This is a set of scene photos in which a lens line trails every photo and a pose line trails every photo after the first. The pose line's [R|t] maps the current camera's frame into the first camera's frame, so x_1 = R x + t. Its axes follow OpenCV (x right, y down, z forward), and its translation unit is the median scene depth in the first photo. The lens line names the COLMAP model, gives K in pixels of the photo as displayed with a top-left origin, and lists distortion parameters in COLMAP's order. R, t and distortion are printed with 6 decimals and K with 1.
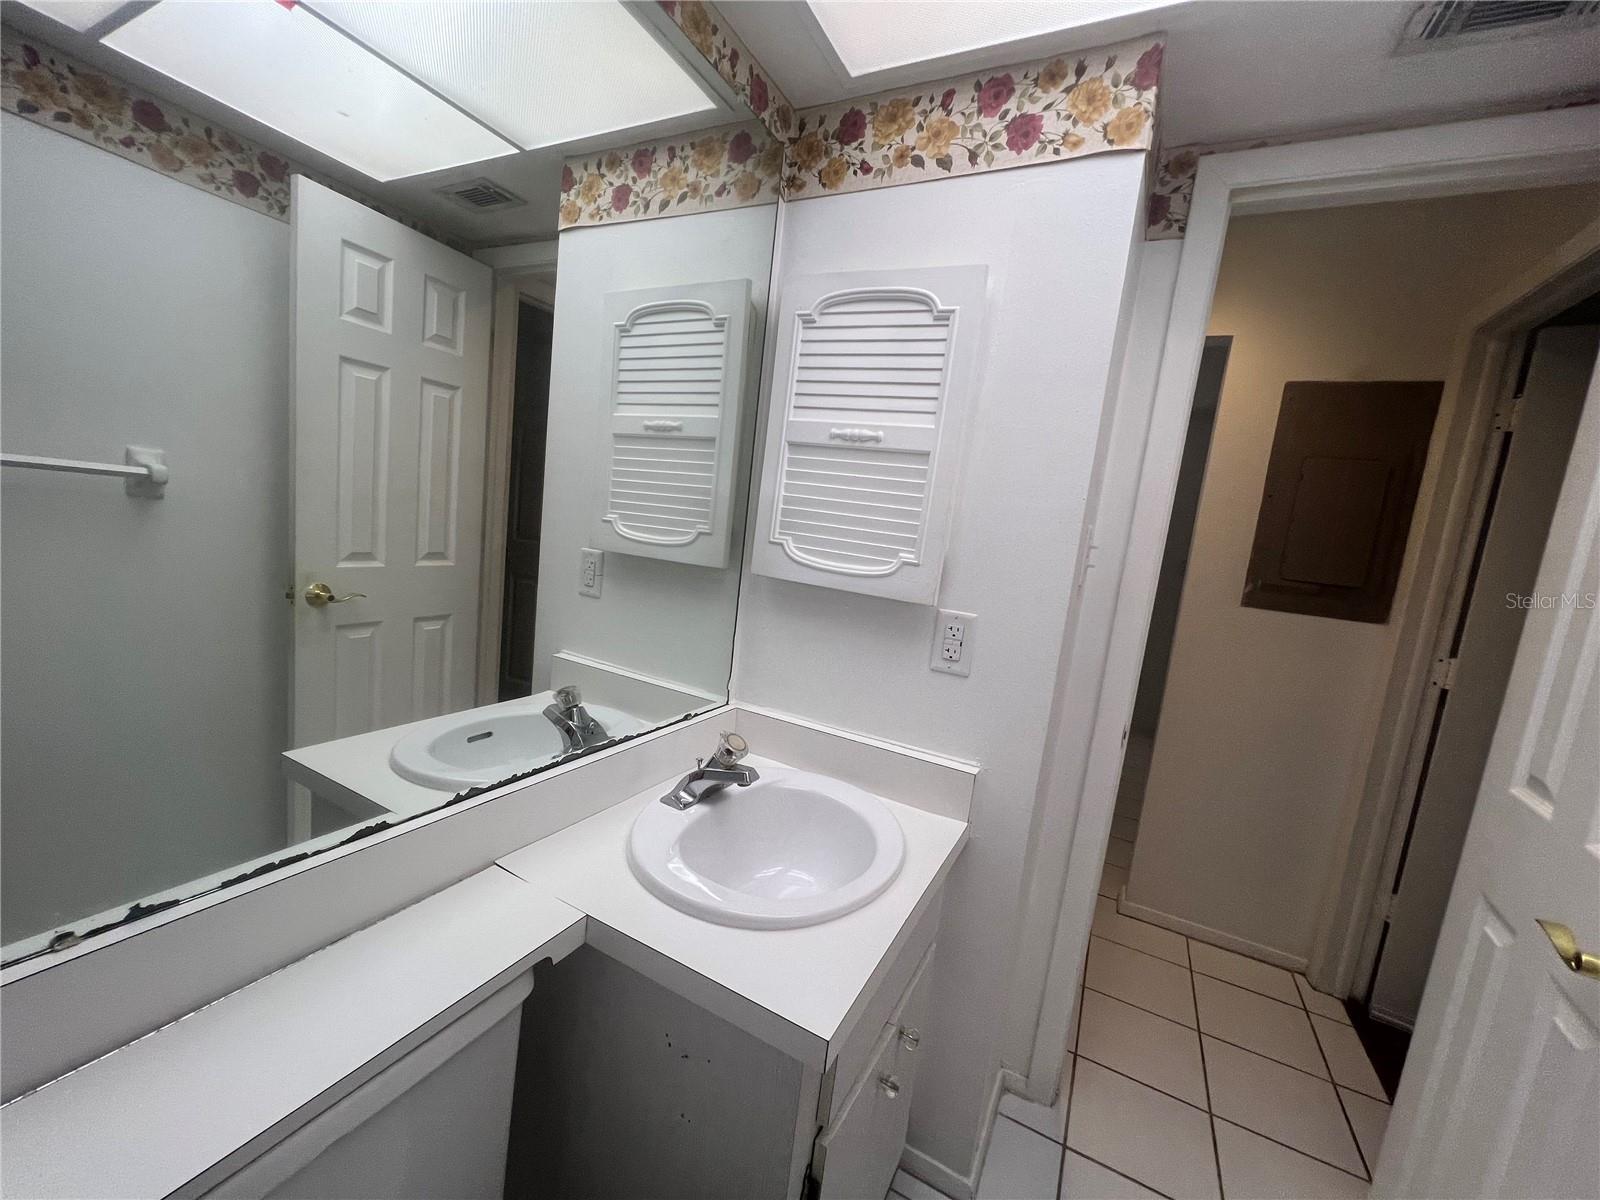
lens RADIAL K [[642.6, 0, 800.2], [0, 642.6, 604.3], [0, 0, 1]] dist [-0.001473, 0.000527]
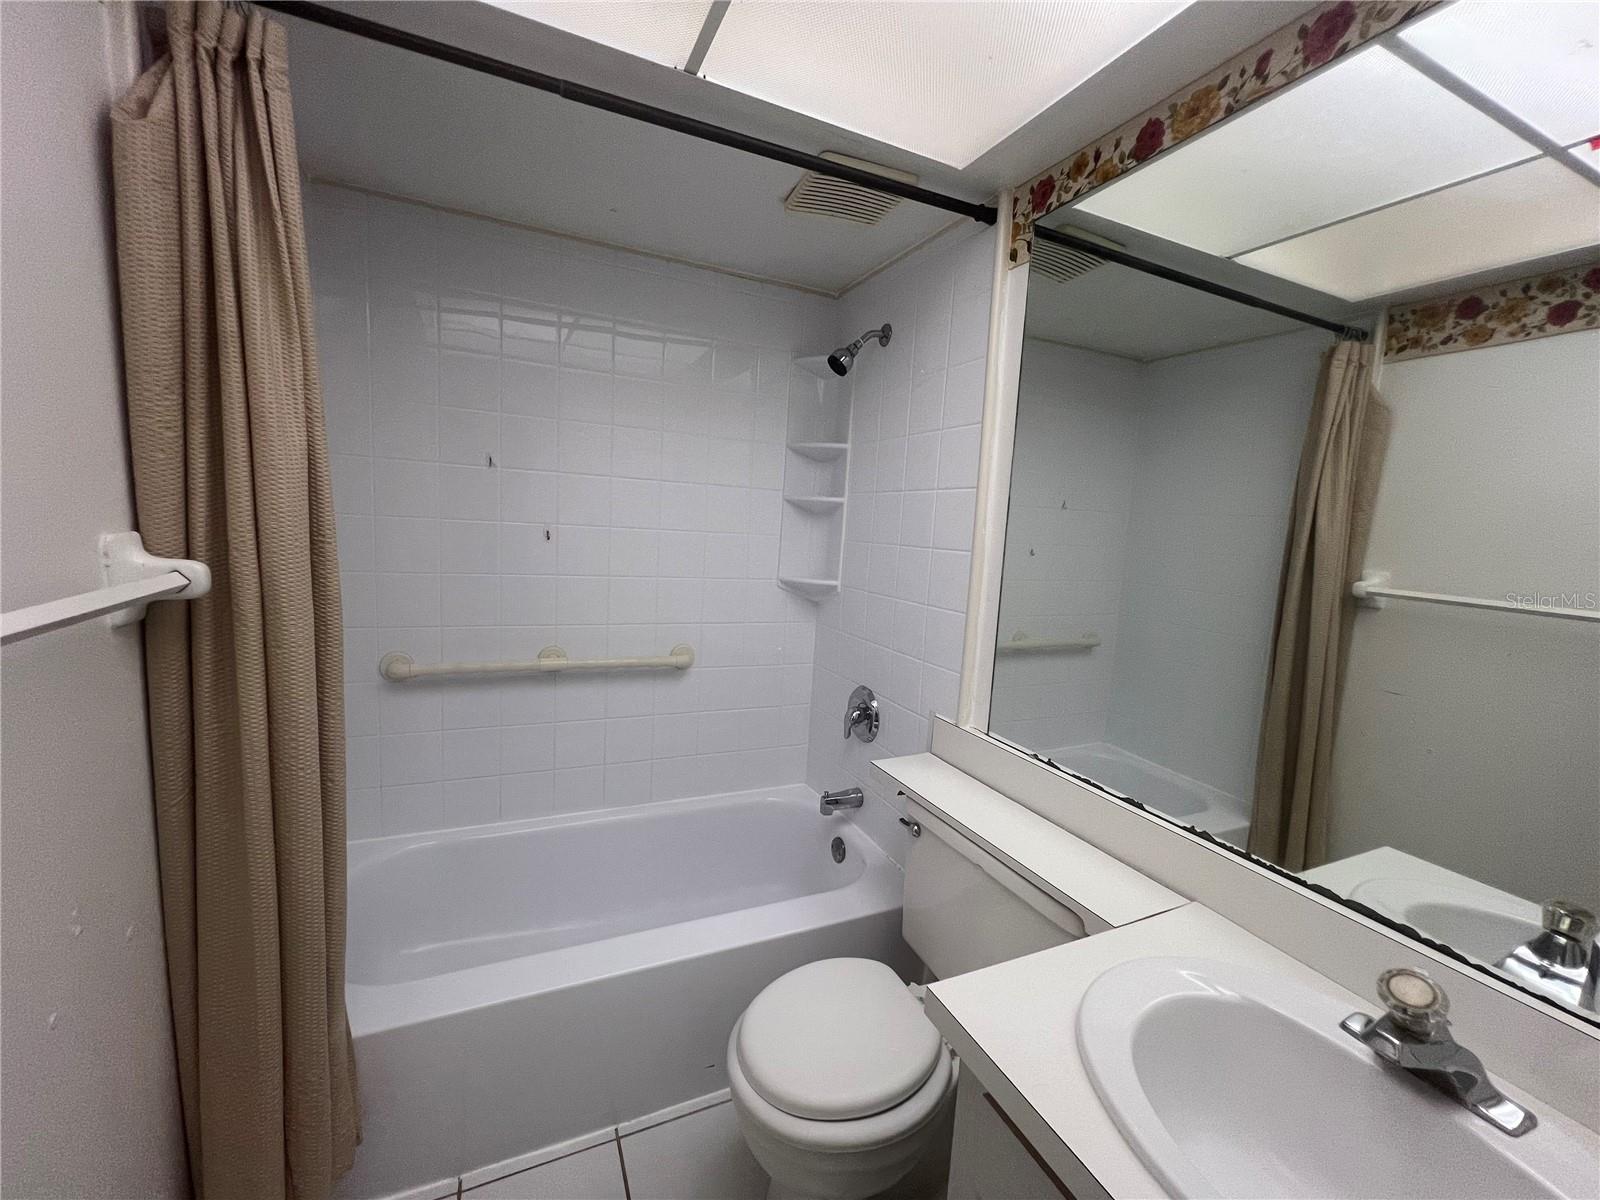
lens RADIAL K [[642.6, 0, 800.2], [0, 642.6, 604.3], [0, 0, 1]] dist [-0.001473, 0.000527]
pose [[-0.594433, -0.009703, -0.804087, 0.740403], [-0.200186, 0.970233, 0.136283, -0.110552], [0.778829, 0.241978, -0.578681, 0.828500]]
